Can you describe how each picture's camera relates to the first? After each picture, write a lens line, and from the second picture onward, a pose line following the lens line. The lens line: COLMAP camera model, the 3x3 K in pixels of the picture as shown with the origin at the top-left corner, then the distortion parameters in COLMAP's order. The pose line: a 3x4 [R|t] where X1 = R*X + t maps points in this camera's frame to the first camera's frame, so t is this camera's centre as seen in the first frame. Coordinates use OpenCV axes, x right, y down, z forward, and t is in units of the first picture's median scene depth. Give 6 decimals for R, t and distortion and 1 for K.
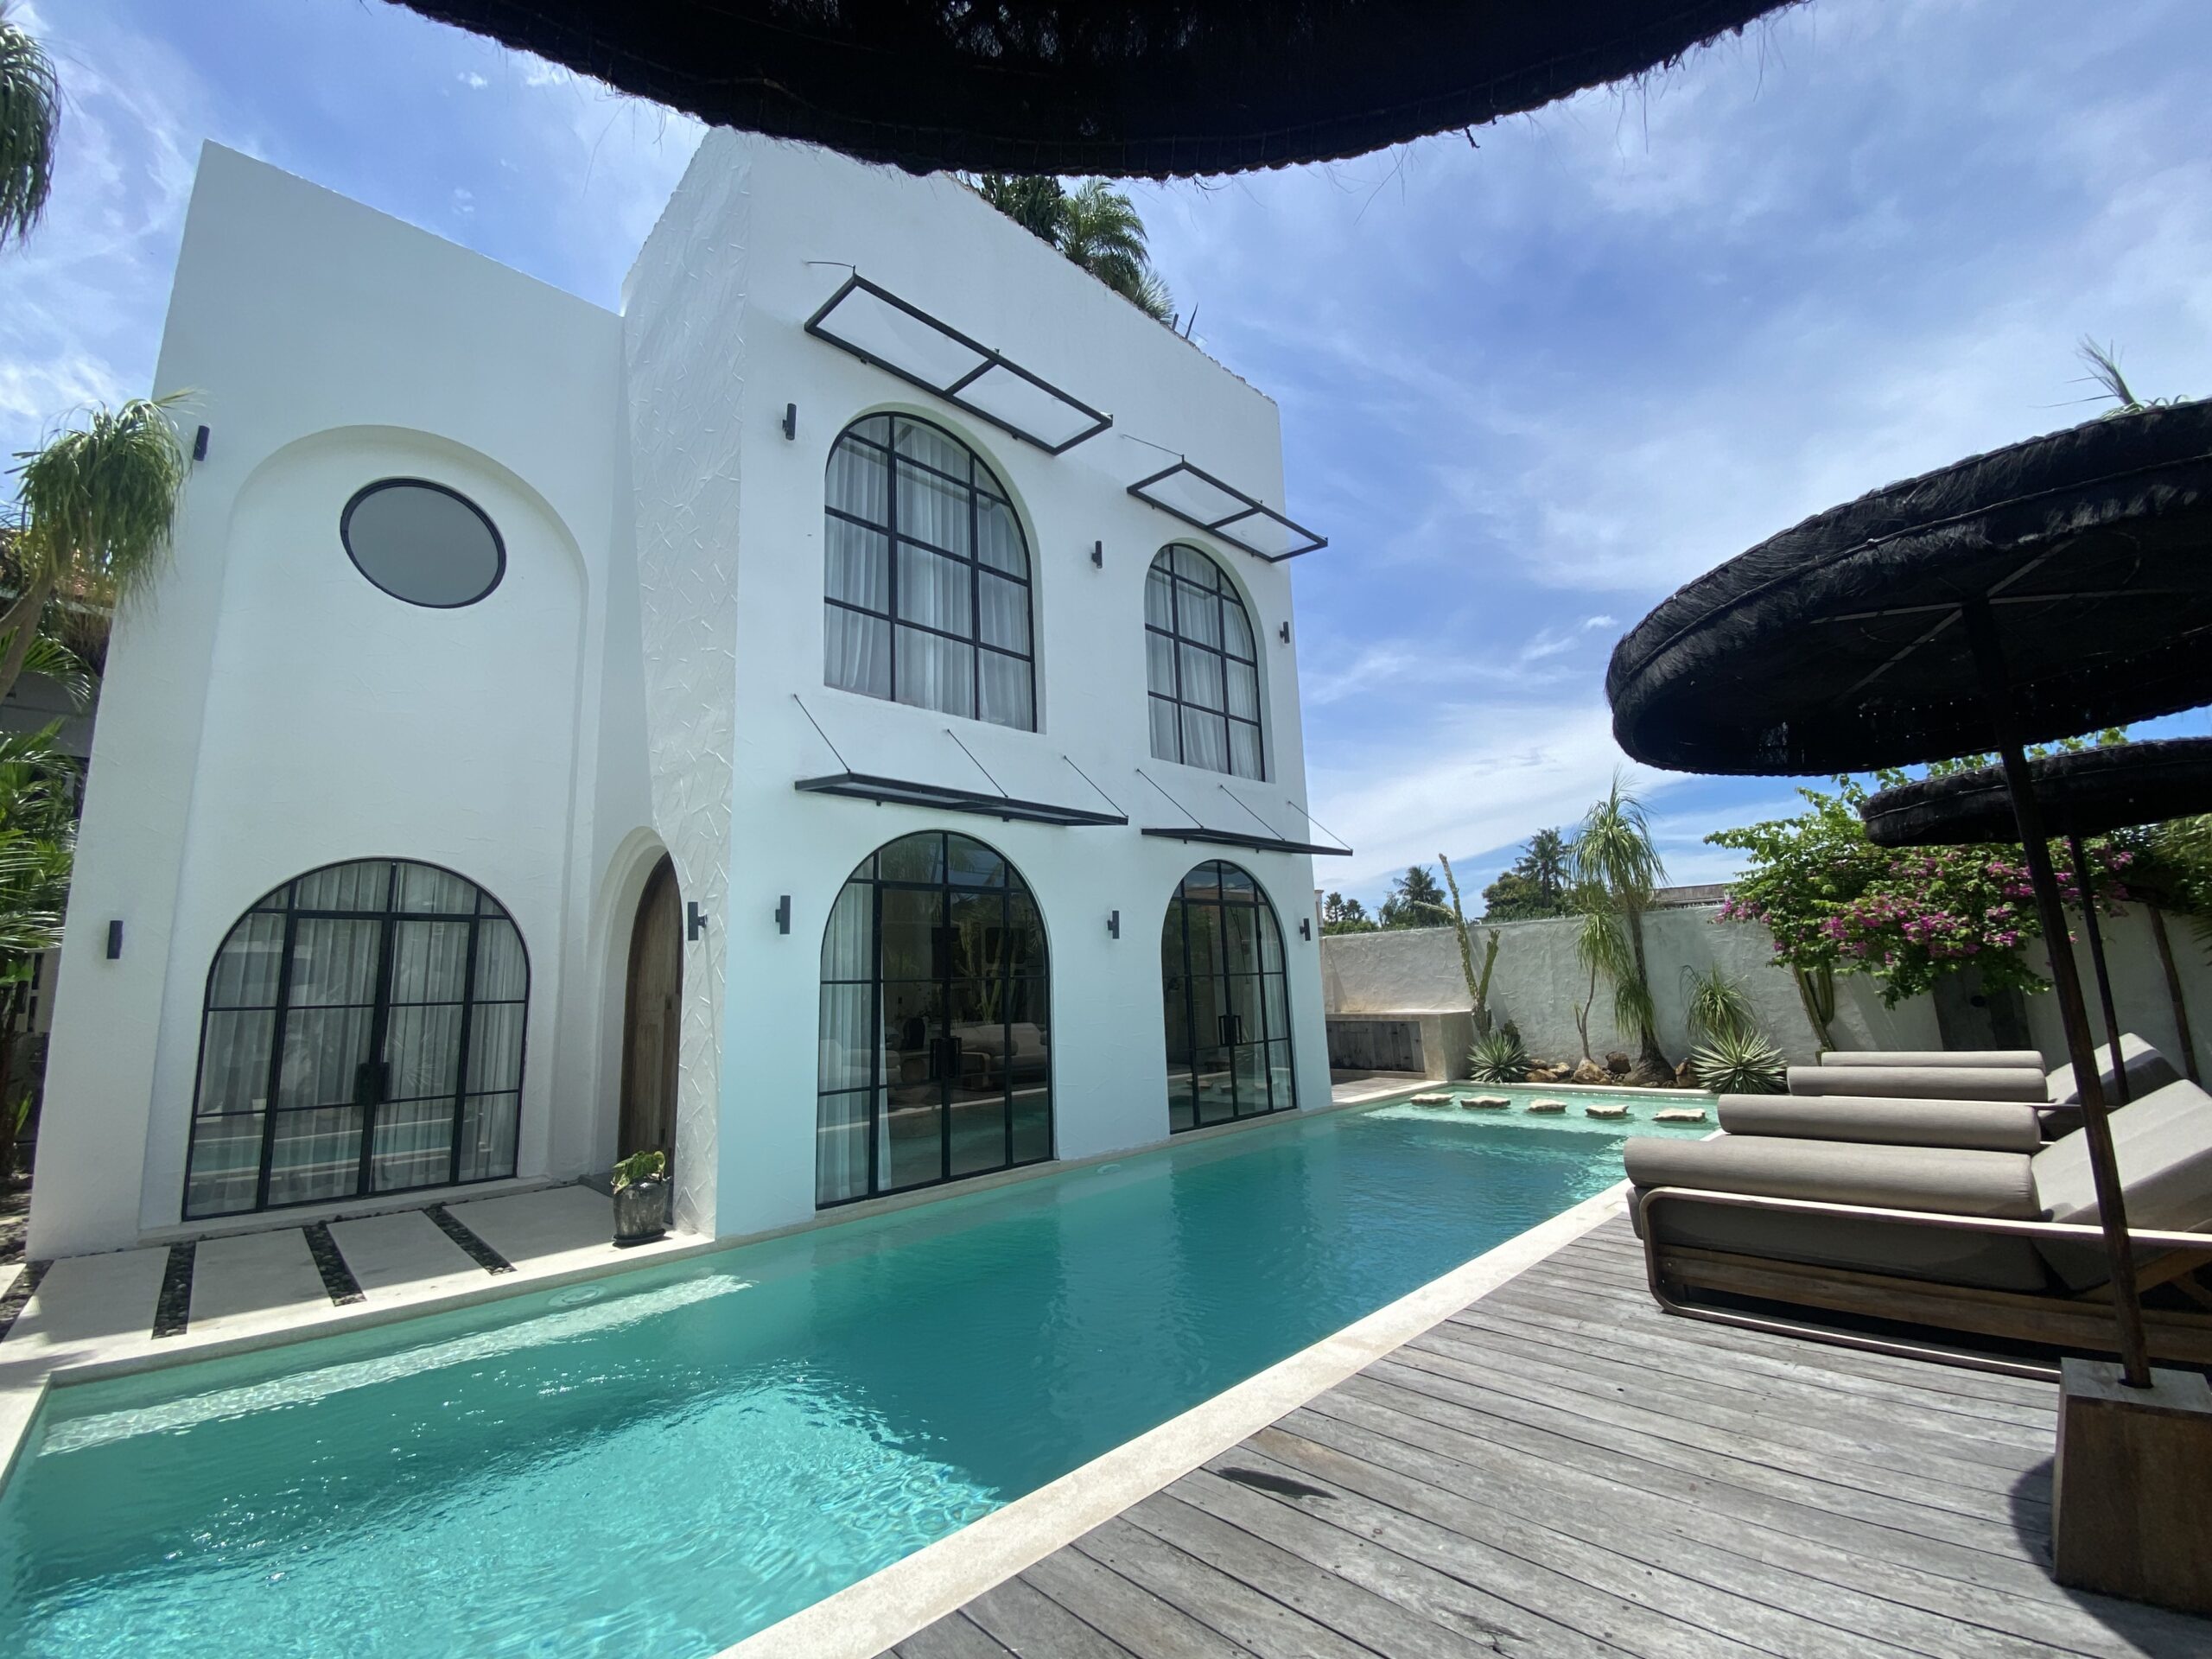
lens RADIAL K [[891.4, 0, 1100.0], [0, 891.4, 829.7], [0, 0, 1]] dist [0.016113, -0.018118]
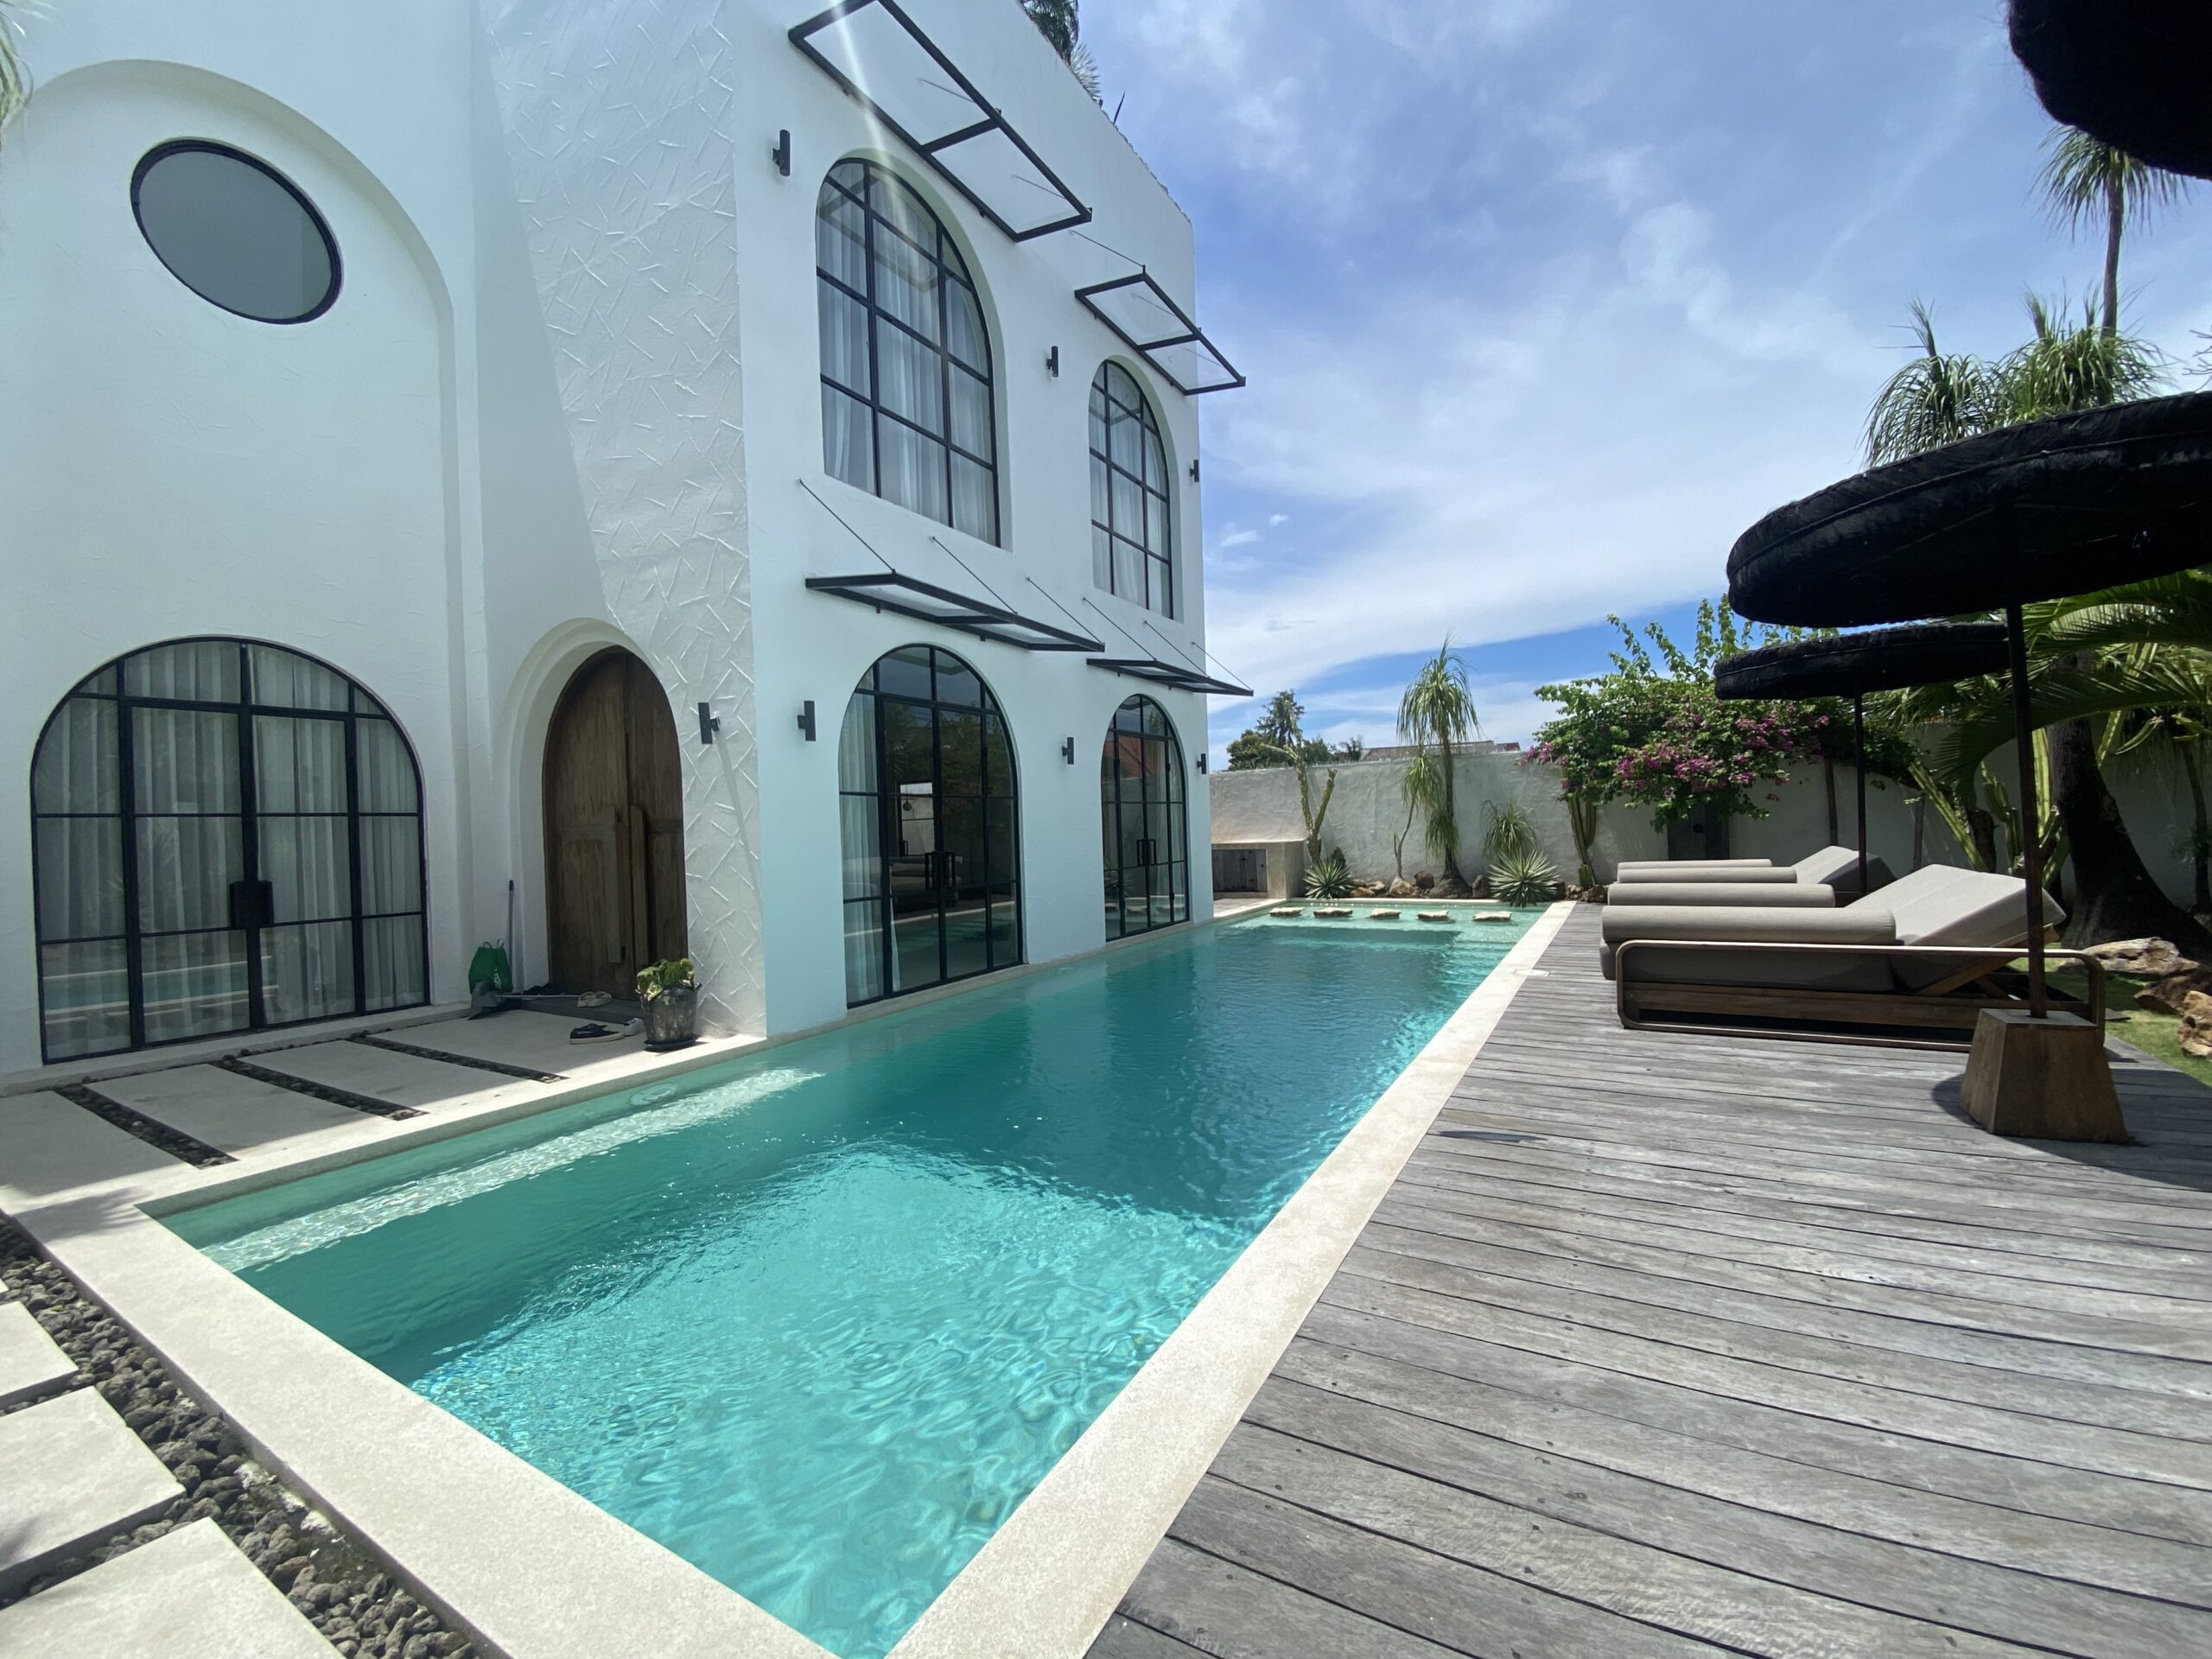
lens RADIAL K [[891.4, 0, 1100.0], [0, 891.4, 829.7], [0, 0, 1]] dist [0.016113, -0.018118]
pose [[0.963460, 0.004933, 0.267805, -0.247659], [-0.050697, 0.985117, 0.164241, 0.030174], [-0.263009, -0.171816, 0.949371, -0.013030]]
